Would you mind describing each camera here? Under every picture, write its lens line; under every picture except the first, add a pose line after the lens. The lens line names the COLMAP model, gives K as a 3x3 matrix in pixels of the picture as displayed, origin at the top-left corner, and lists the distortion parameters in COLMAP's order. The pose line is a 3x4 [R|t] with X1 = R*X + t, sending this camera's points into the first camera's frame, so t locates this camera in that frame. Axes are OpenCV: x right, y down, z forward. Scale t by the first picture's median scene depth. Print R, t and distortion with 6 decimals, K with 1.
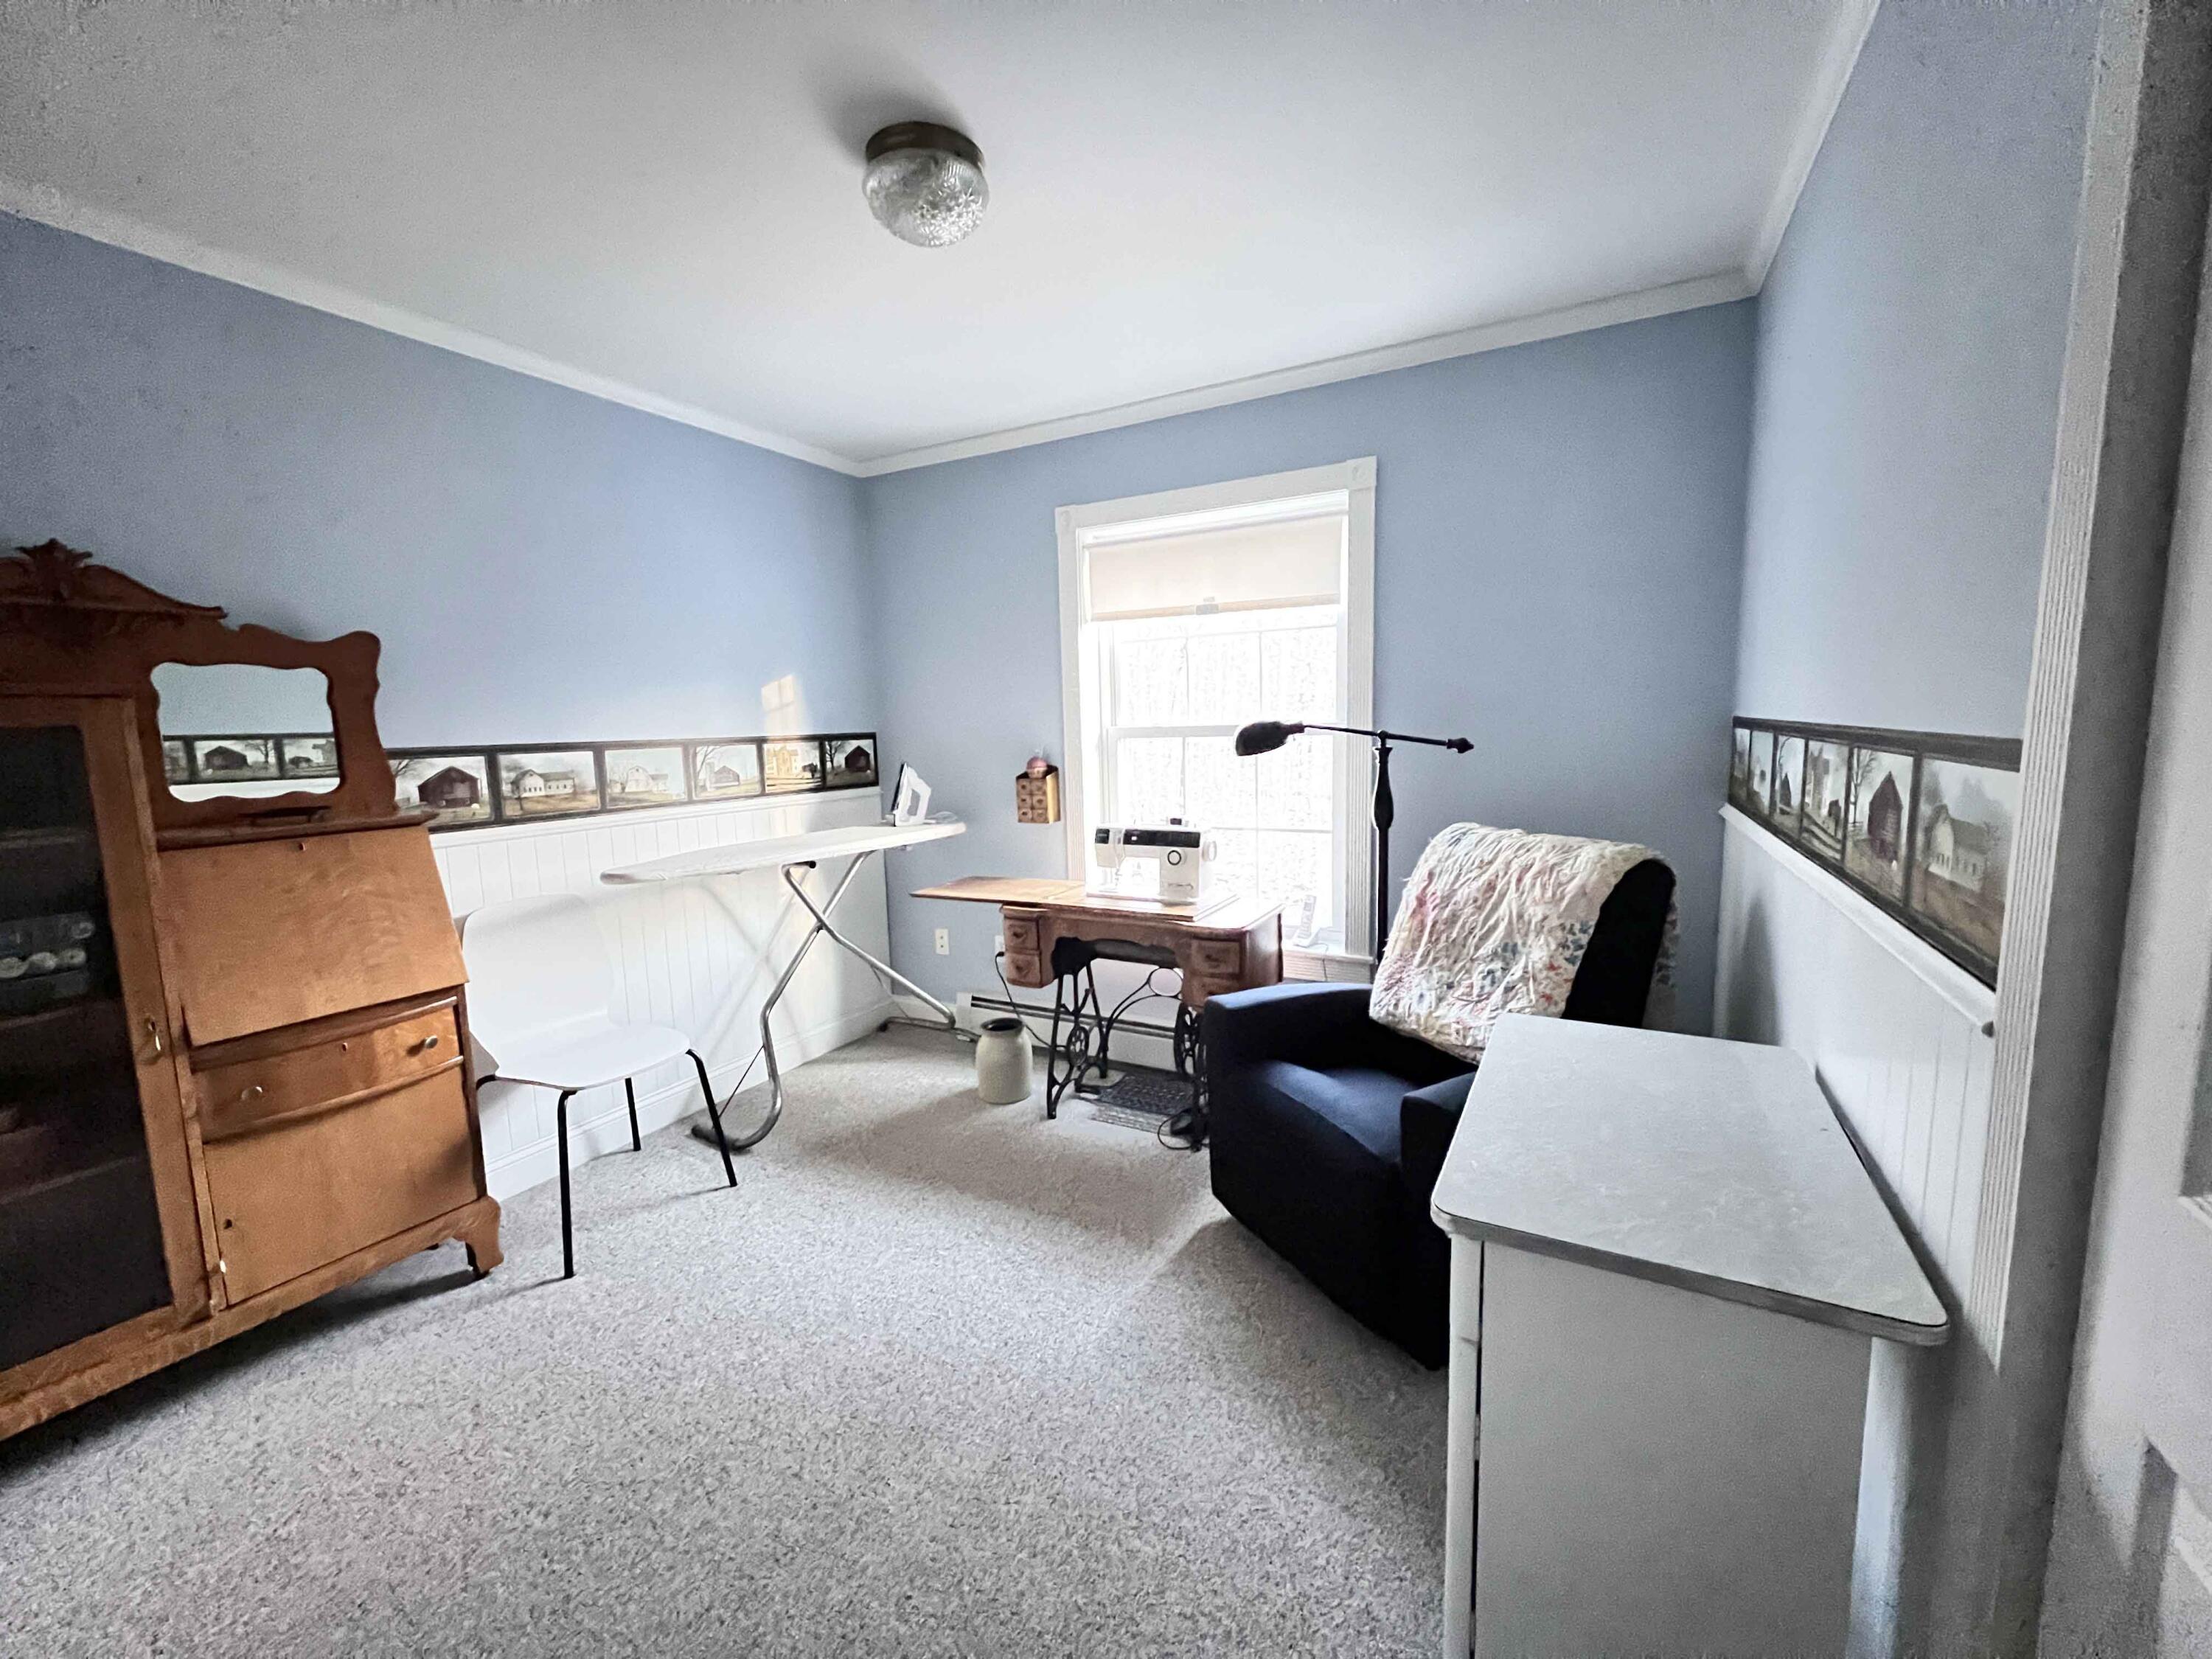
lens RADIAL K [[882.3, 0, 1103.9], [0, 882.3, 831.2], [0, 0, 1]] dist [-0.000706, 0.000006]
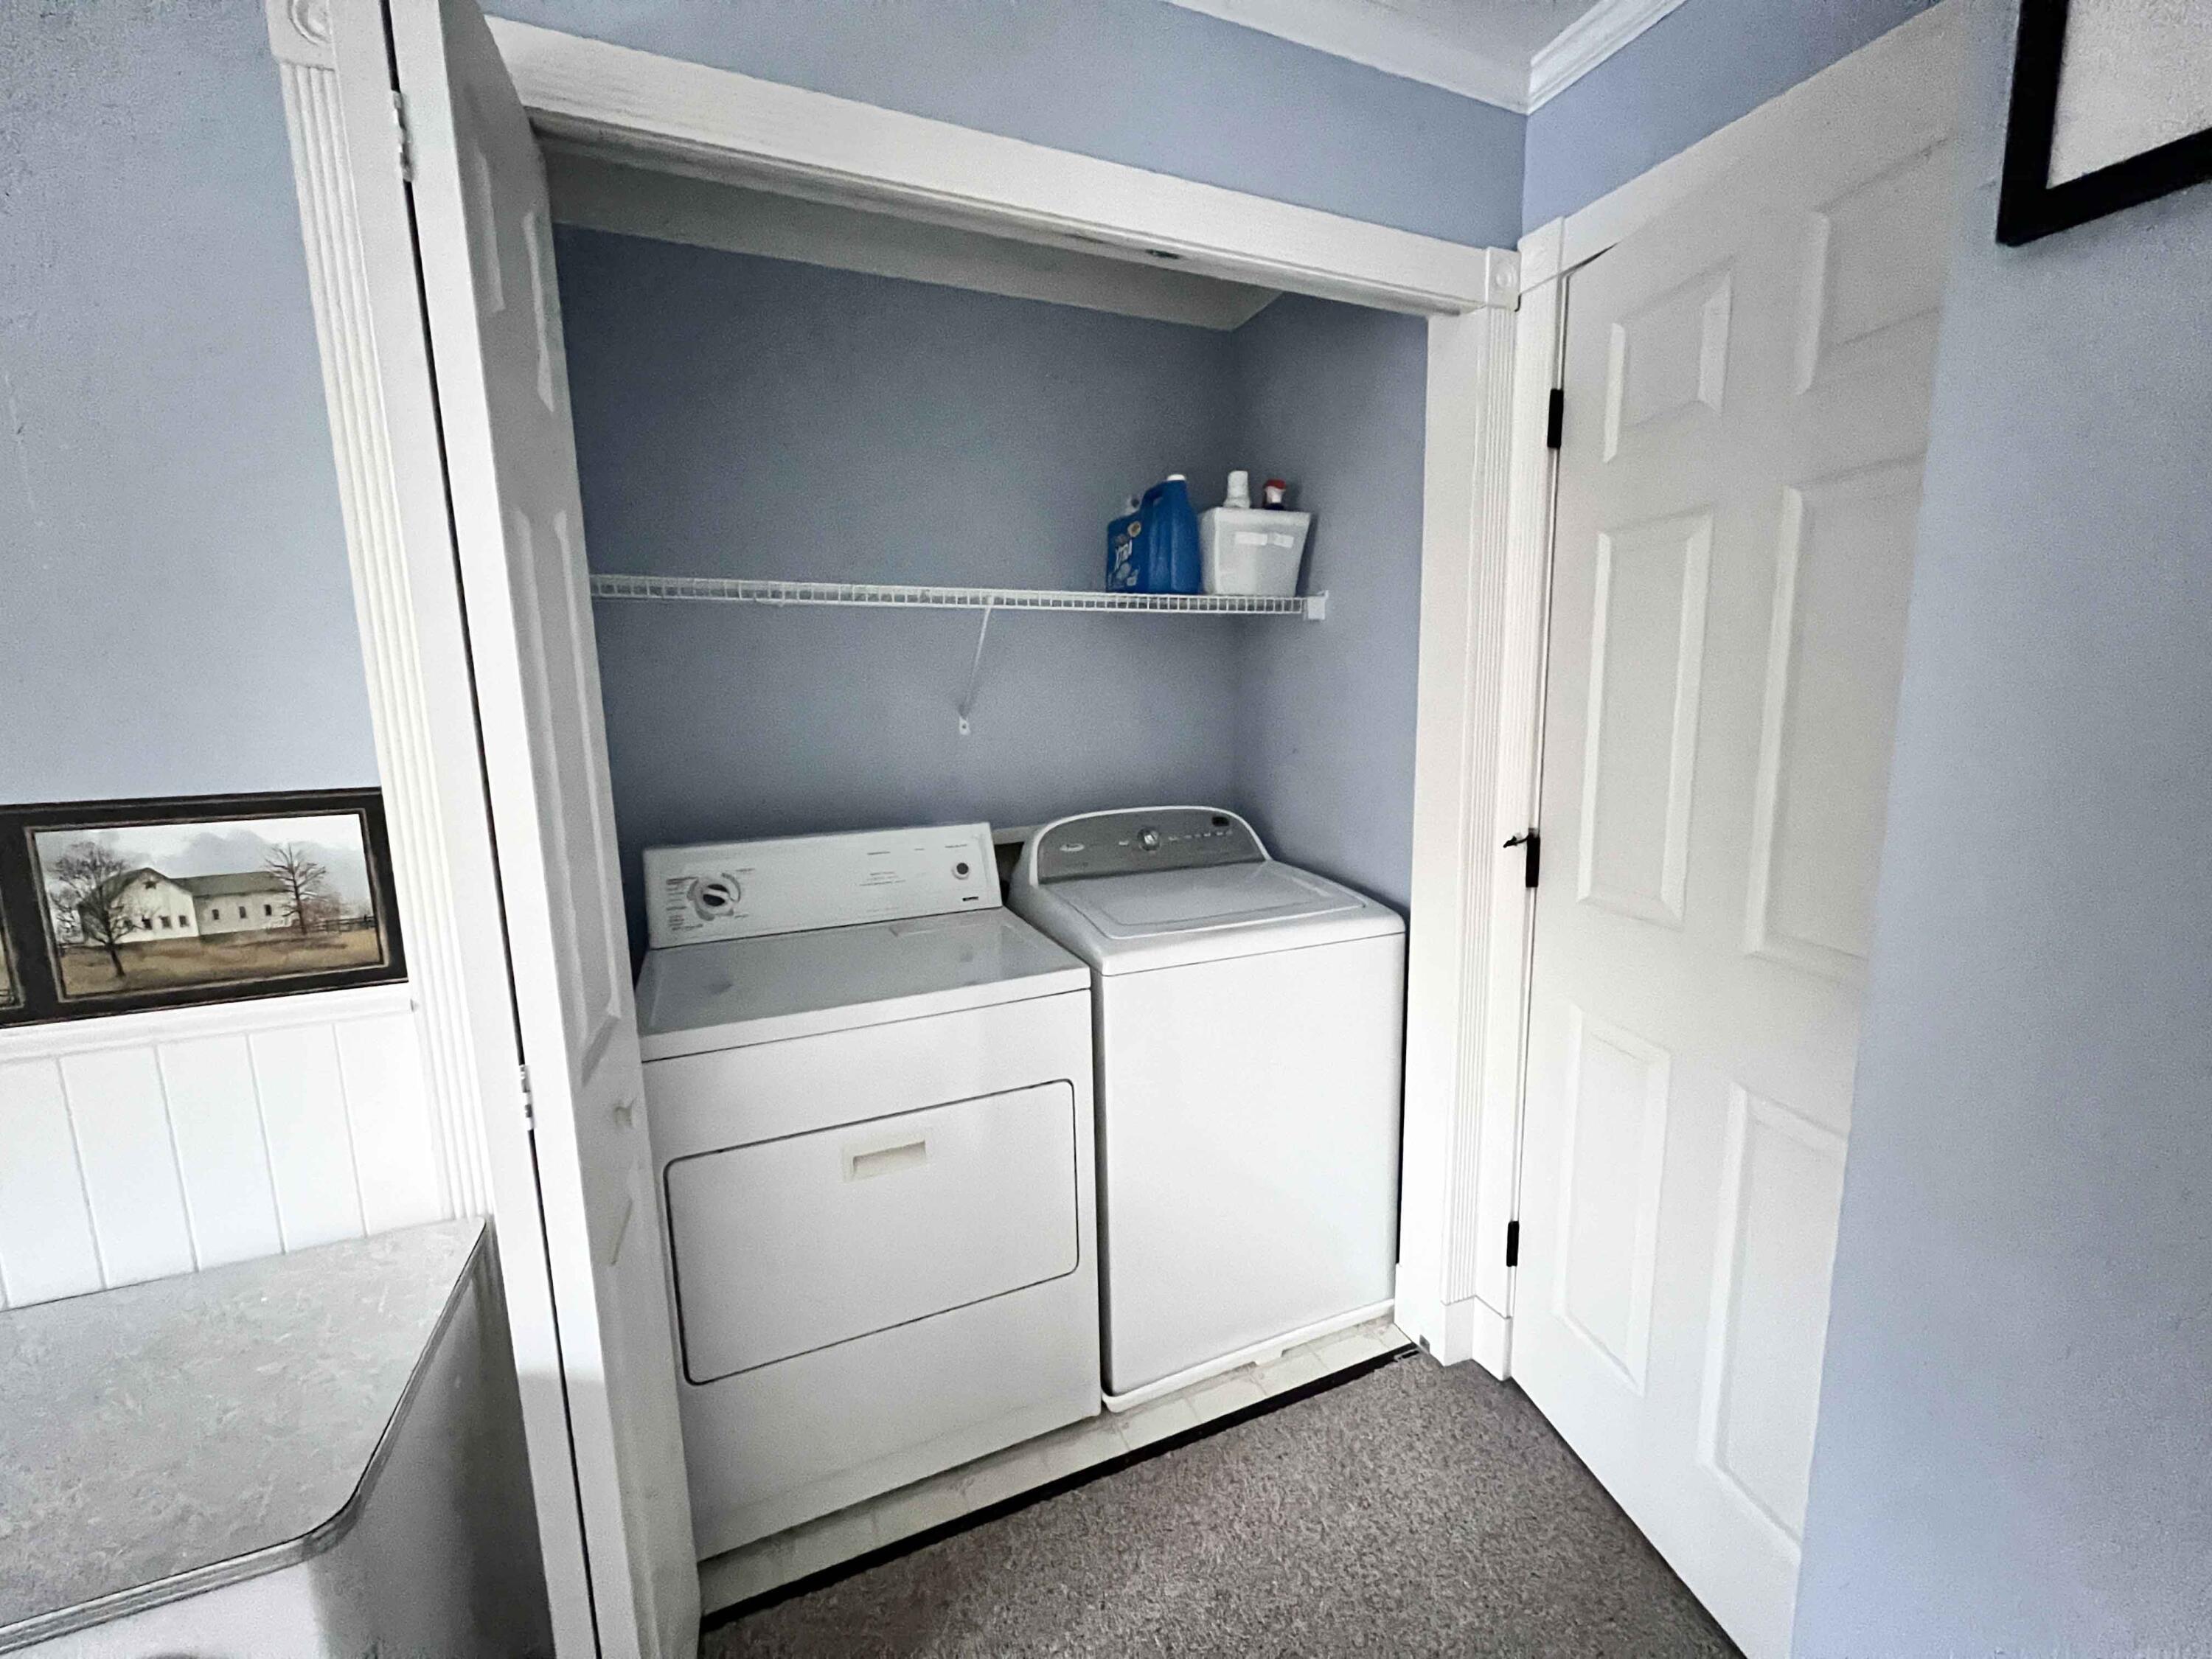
lens RADIAL K [[890.6, 0, 1107.5], [0, 890.6, 829.0], [0, 0, 1]] dist [0.000168, -0.000218]
pose [[0.788308, 0.098001, -0.607426, -0.112606], [-0.074221, 0.995171, 0.064237, -0.142361], [0.610788, -0.005554, 0.791775, 0.967047]]
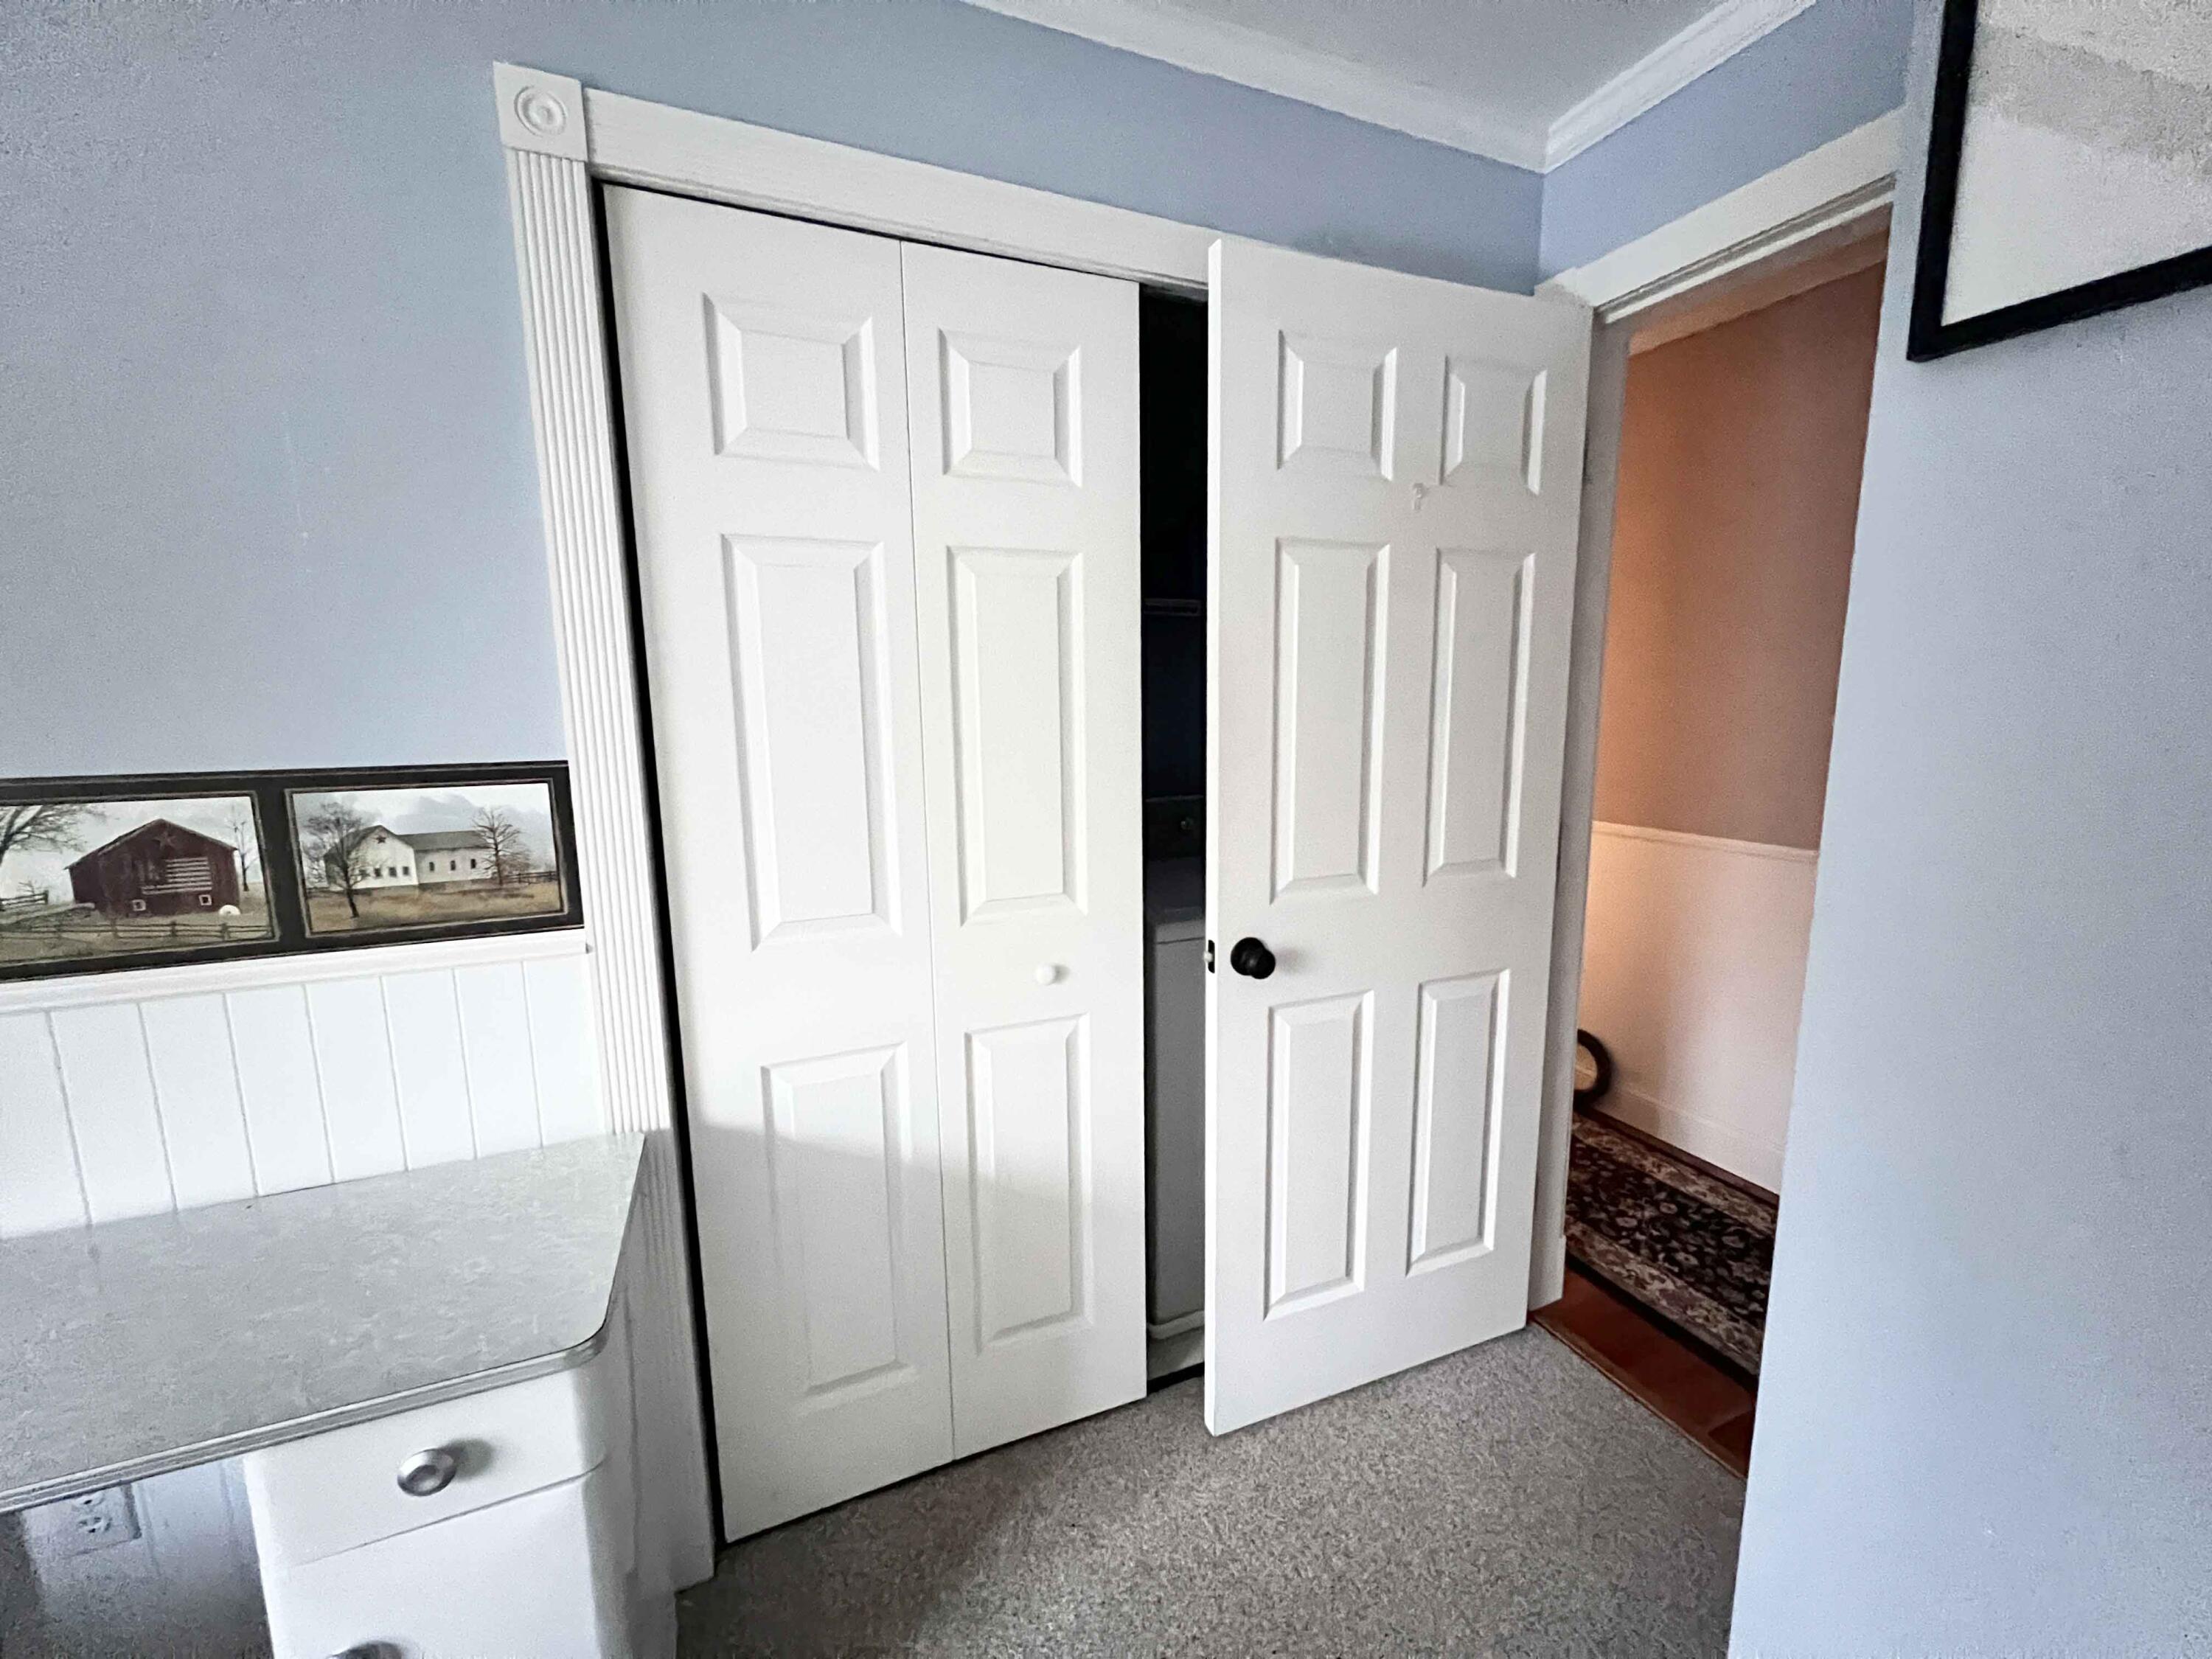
lens RADIAL K [[882.3, 0, 1106.9], [0, 882.3, 829.7], [0, 0, 1]] dist [-0.000706, 0.000006]
pose [[0.787264, 0.107244, -0.607218, -0.104831], [-0.084466, 0.994233, 0.066085, -0.129447], [0.610803, -0.000737, 0.791782, 0.889847]]
